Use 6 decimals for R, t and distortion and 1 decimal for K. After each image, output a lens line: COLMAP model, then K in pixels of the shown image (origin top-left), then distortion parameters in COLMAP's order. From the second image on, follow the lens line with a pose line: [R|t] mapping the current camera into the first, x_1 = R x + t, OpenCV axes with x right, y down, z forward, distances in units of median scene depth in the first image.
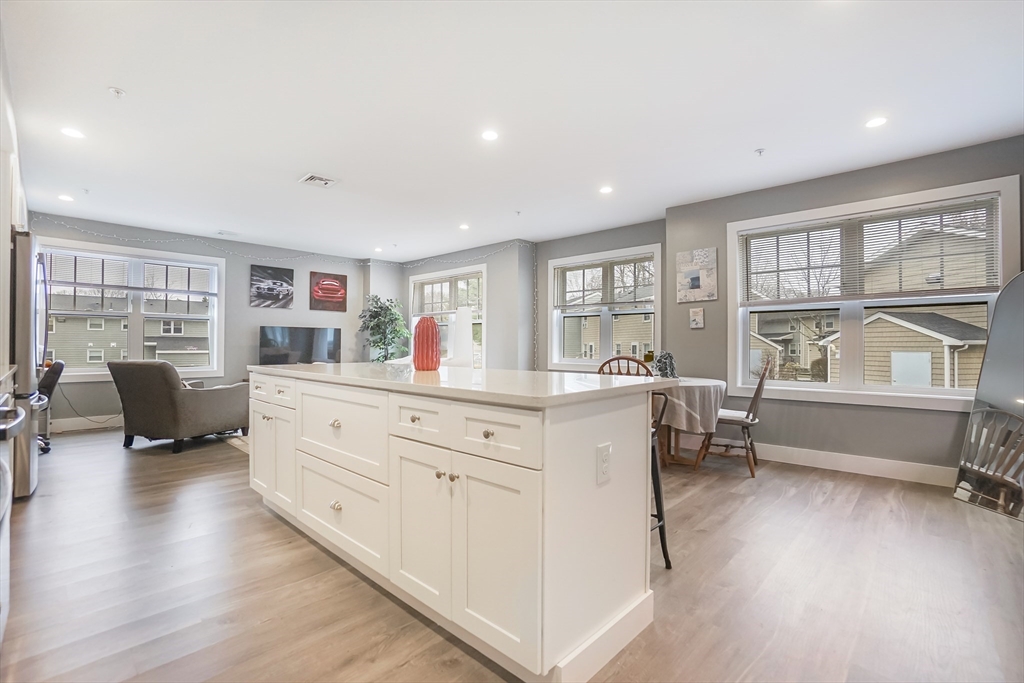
lens RADIAL K [[459.6, 0, 514.9], [0, 459.6, 336.5], [0, 0, 1]] dist [-0.064285, 0.023653]
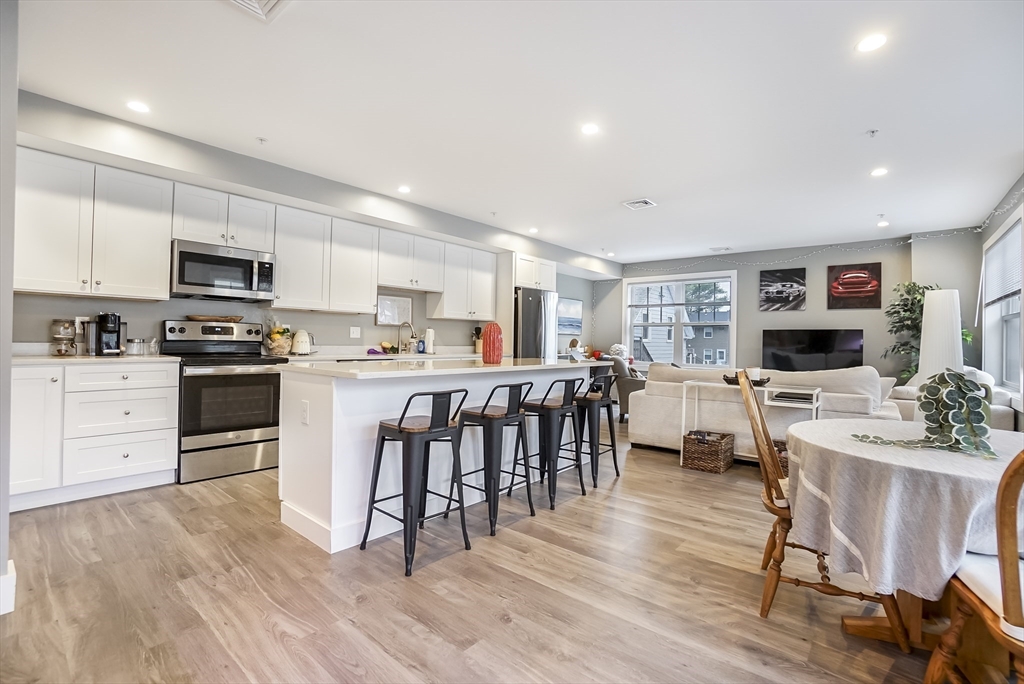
lens RADIAL K [[459.6, 0, 514.9], [0, 459.6, 337.0], [0, 0, 1]] dist [-0.064285, 0.023653]
pose [[0.047737, -0.010943, -0.998800, 0.420697], [-0.000081, 0.999940, -0.010960, 0.004920], [0.998860, 0.000604, 0.047733, 0.372581]]
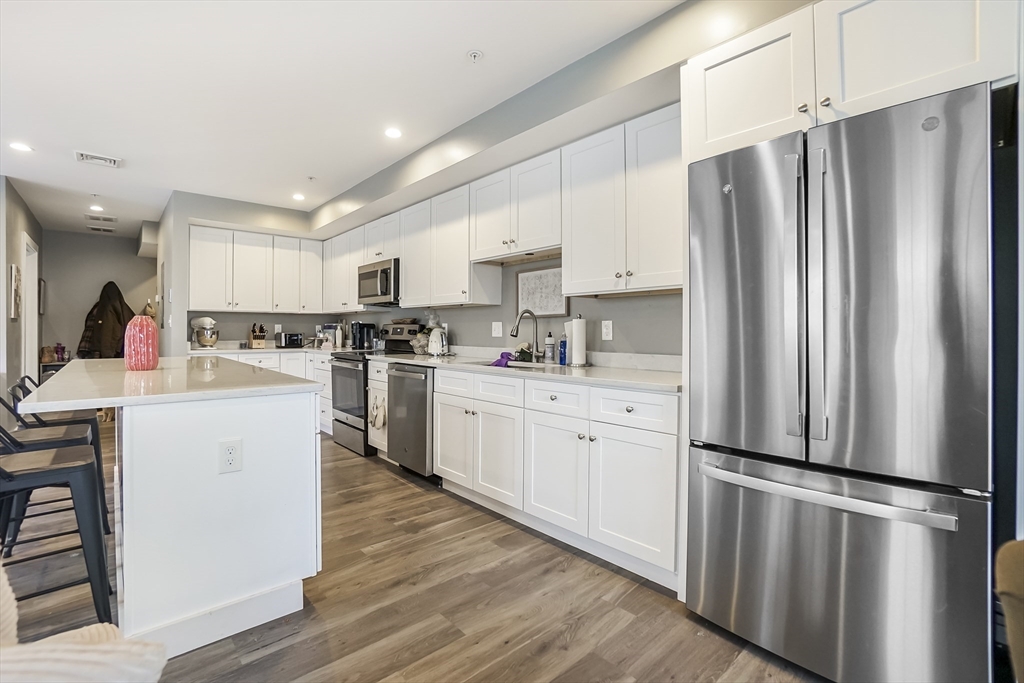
lens RADIAL K [[459.6, 0, 514.9], [0, 459.6, 336.5], [0, 0, 1]] dist [-0.064285, 0.023653]
pose [[-0.996495, -0.005206, 0.083488, -0.395261], [-0.005483, 0.999980, -0.003086, -0.000640], [-0.083470, -0.003533, -0.996504, 0.698873]]
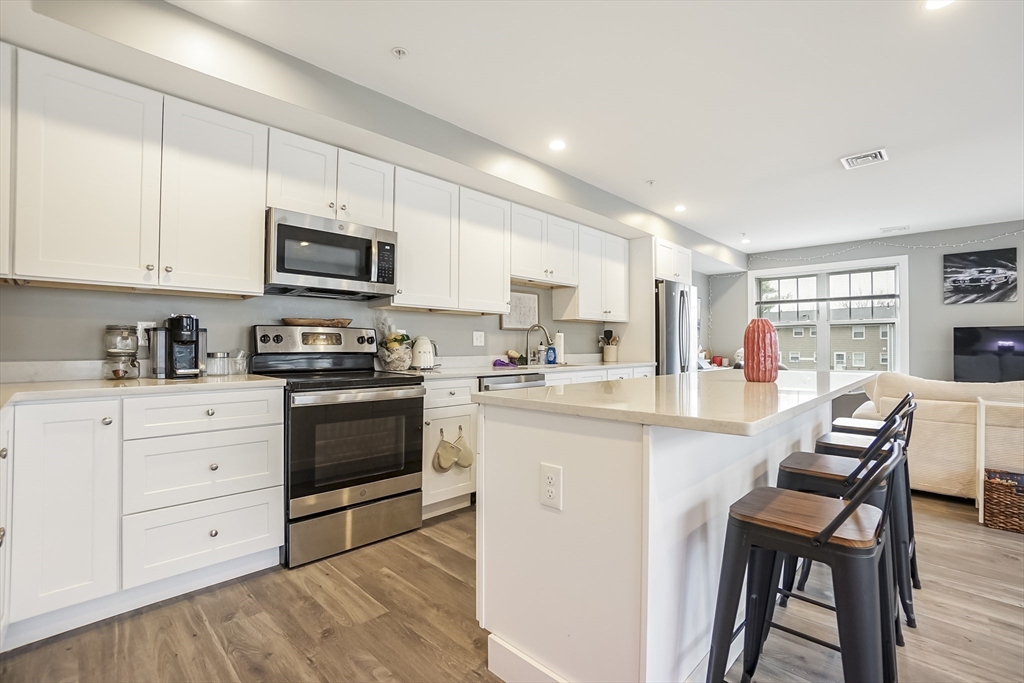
lens RADIAL K [[455.4, 0, 516.2], [0, 455.4, 340.2], [0, 0, 1]] dist [-0.064799, 0.022849]
pose [[-0.023824, -0.015974, -0.999589, 0.242498], [0.015299, 0.999749, -0.016341, 0.001313], [0.999599, -0.015682, -0.023574, 0.210810]]
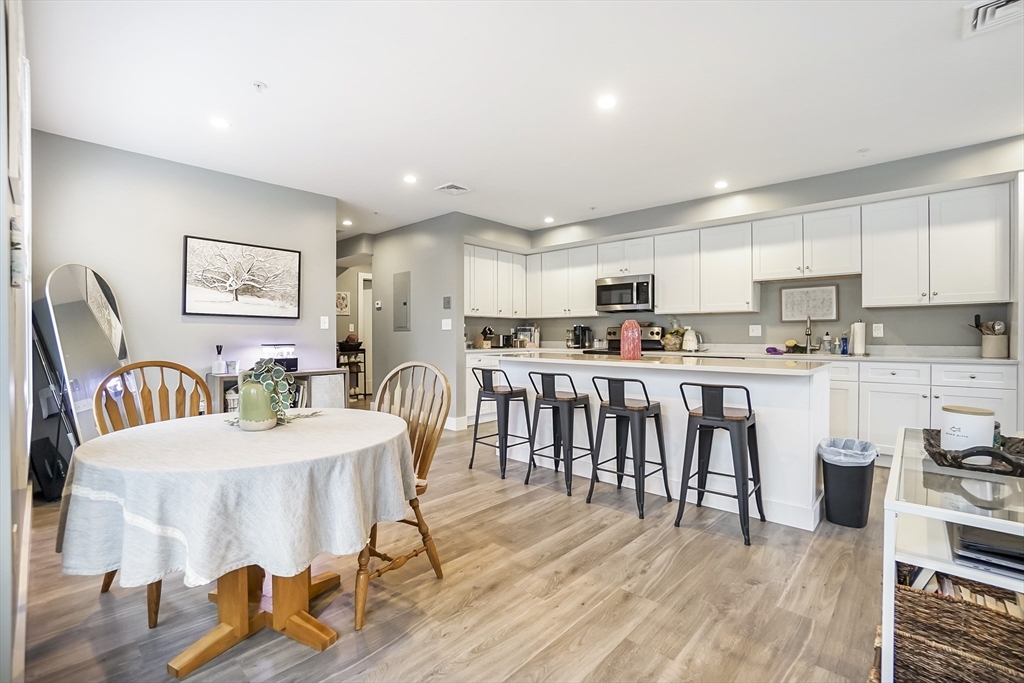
lens RADIAL K [[459.6, 0, 514.9], [0, 459.6, 336.5], [0, 0, 1]] dist [-0.064285, 0.023653]
pose [[-0.999995, -0.001138, -0.002792, 0.058946], [-0.001100, 0.999905, -0.013773, 0.009123], [0.002808, -0.013770, -0.999901, 0.872936]]
